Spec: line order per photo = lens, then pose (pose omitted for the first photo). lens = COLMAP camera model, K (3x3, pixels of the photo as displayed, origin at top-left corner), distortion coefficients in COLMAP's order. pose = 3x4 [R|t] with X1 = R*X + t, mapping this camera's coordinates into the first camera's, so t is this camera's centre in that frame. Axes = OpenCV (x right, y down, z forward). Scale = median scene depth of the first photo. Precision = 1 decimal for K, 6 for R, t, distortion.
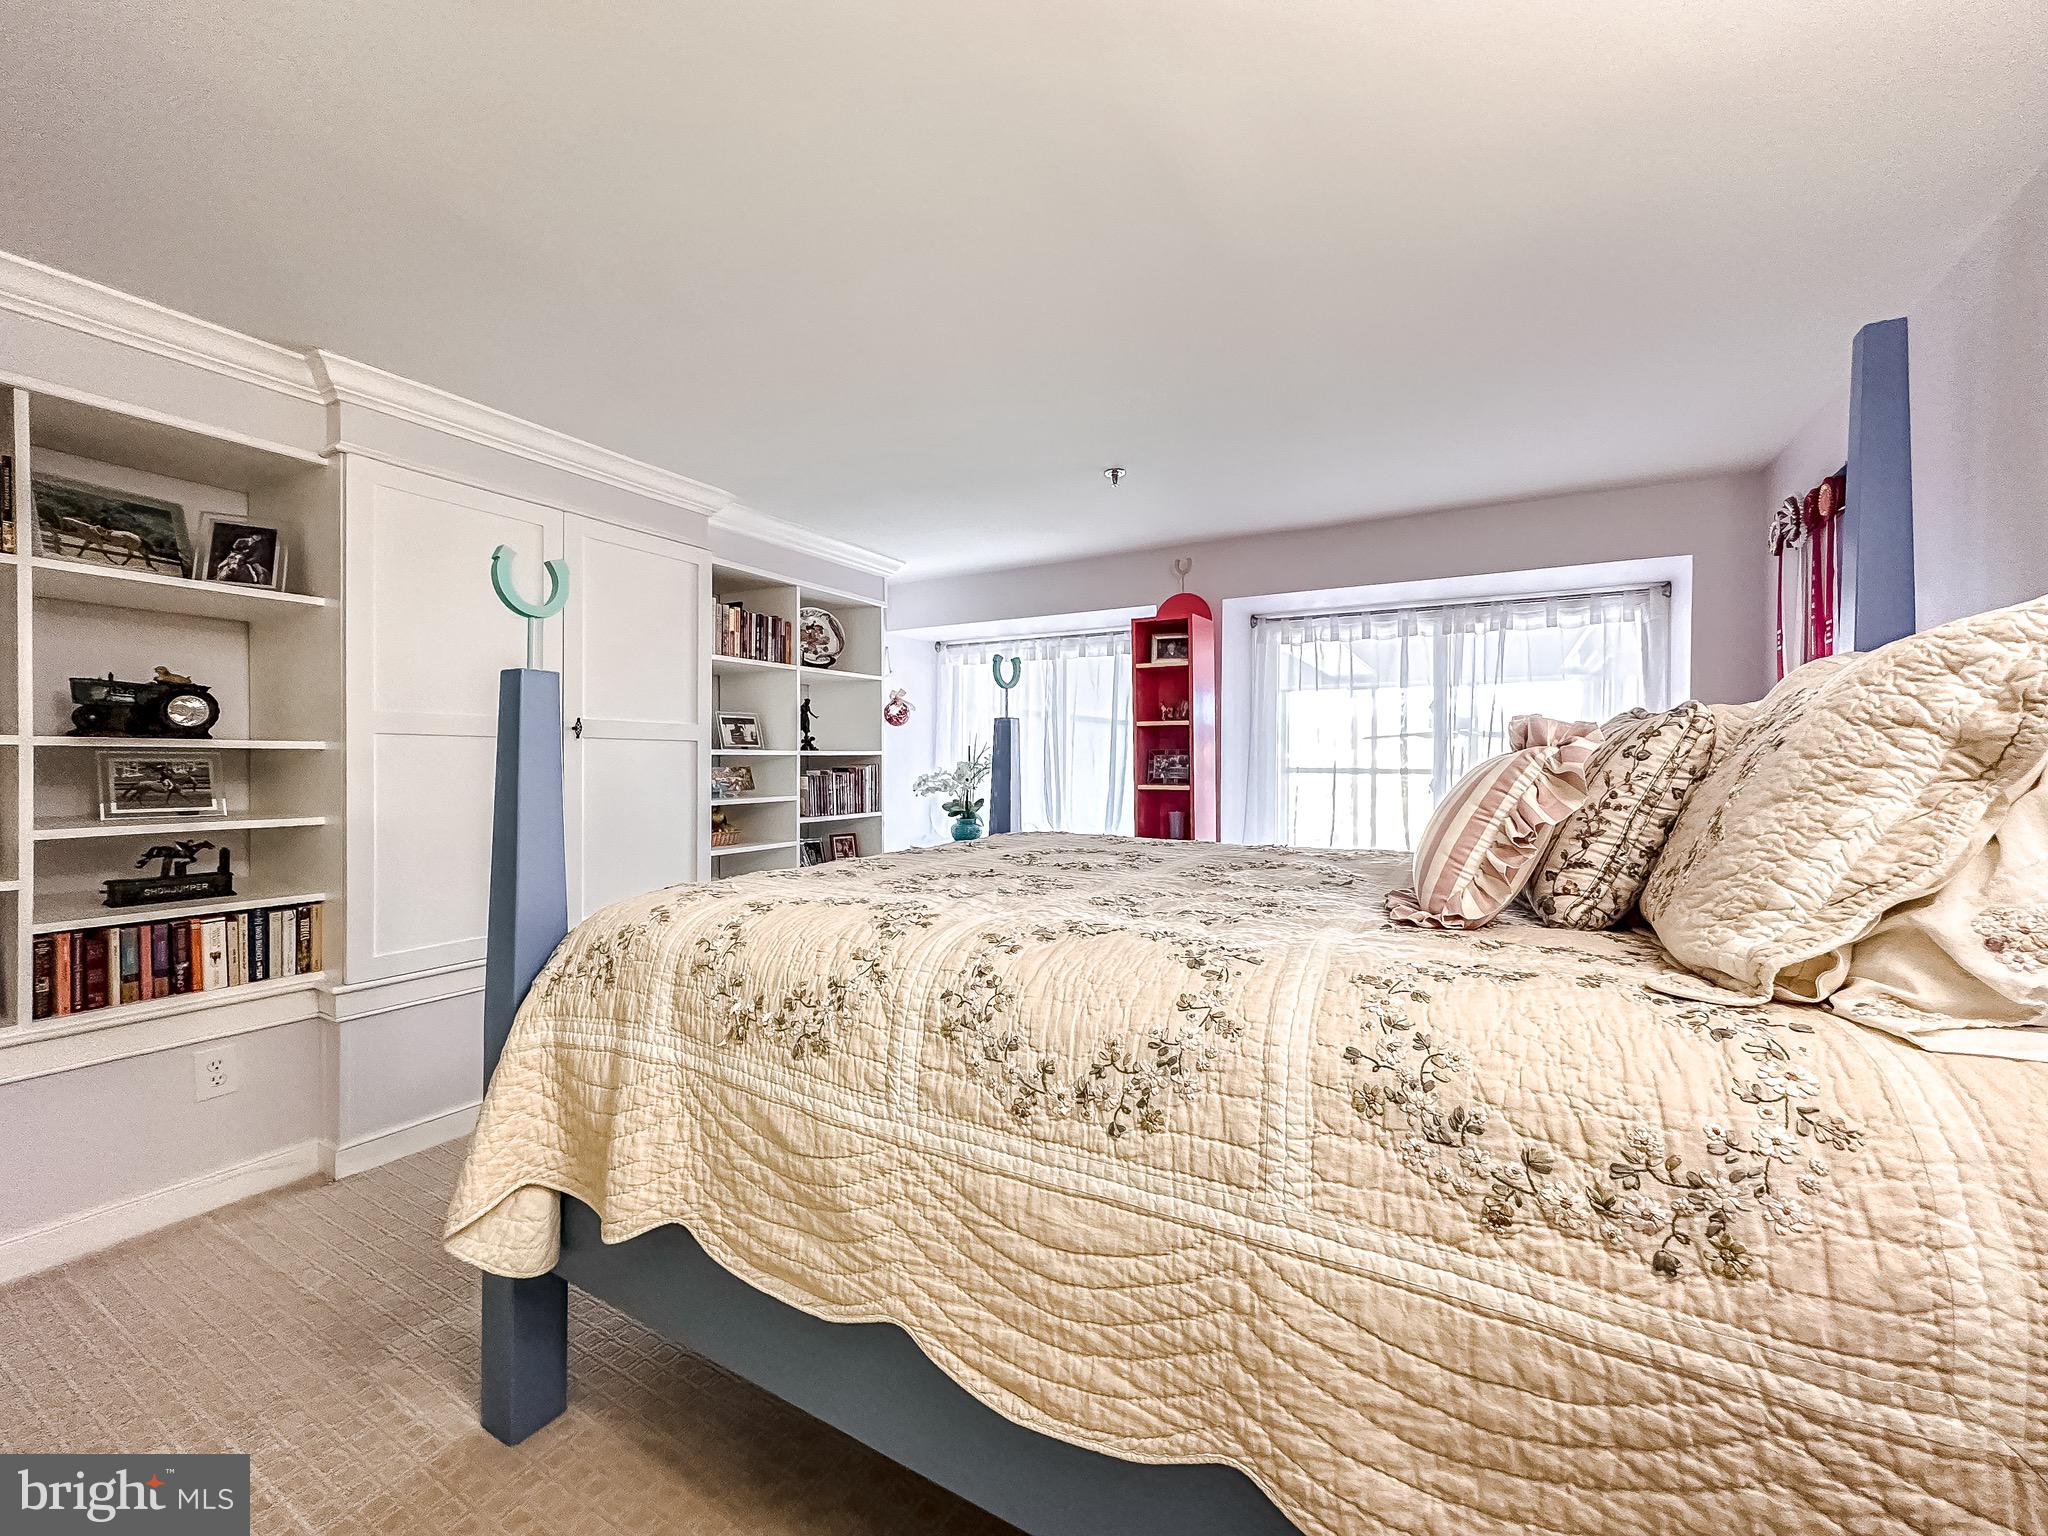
lens RADIAL K [[818.1, 0, 1023.9], [0, 818.1, 765.6], [0, 0, 1]] dist [0.000113, 0.000541]
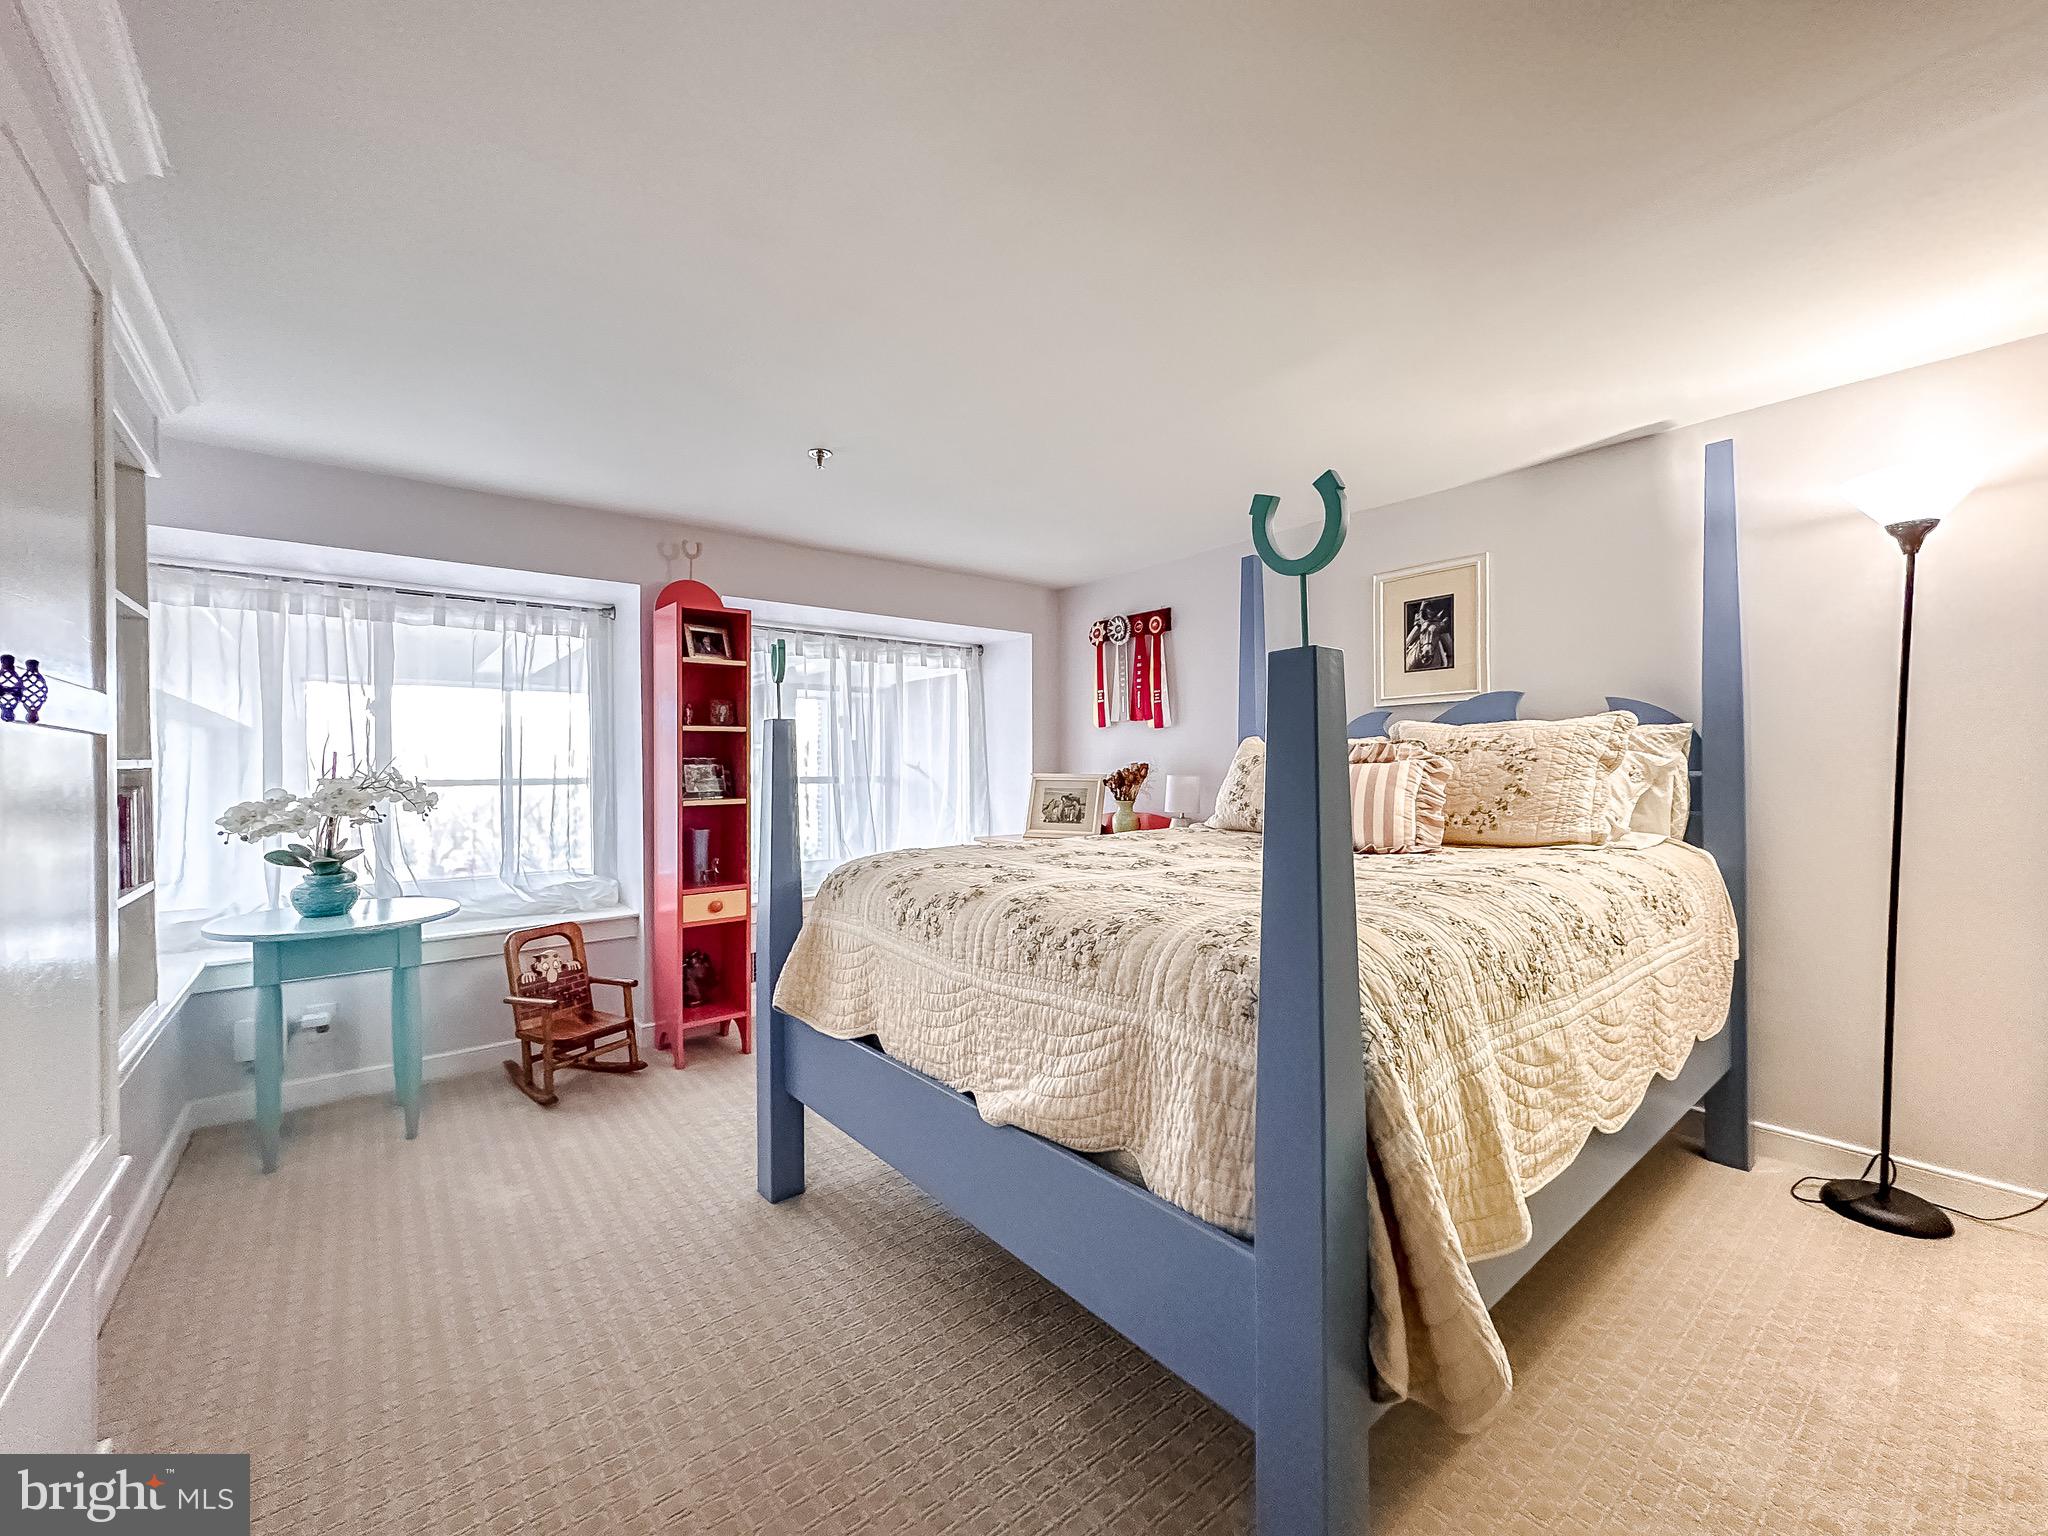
lens RADIAL K [[844.7, 0, 1024.0], [0, 844.7, 768.0], [0, 0, 1]] dist [0.001020, 0.000171]
pose [[0.356612, -0.007926, 0.934219, -0.492827], [0.012268, 0.999918, 0.003800, -0.009022], [-0.934172, 0.010106, 0.356680, 0.334550]]
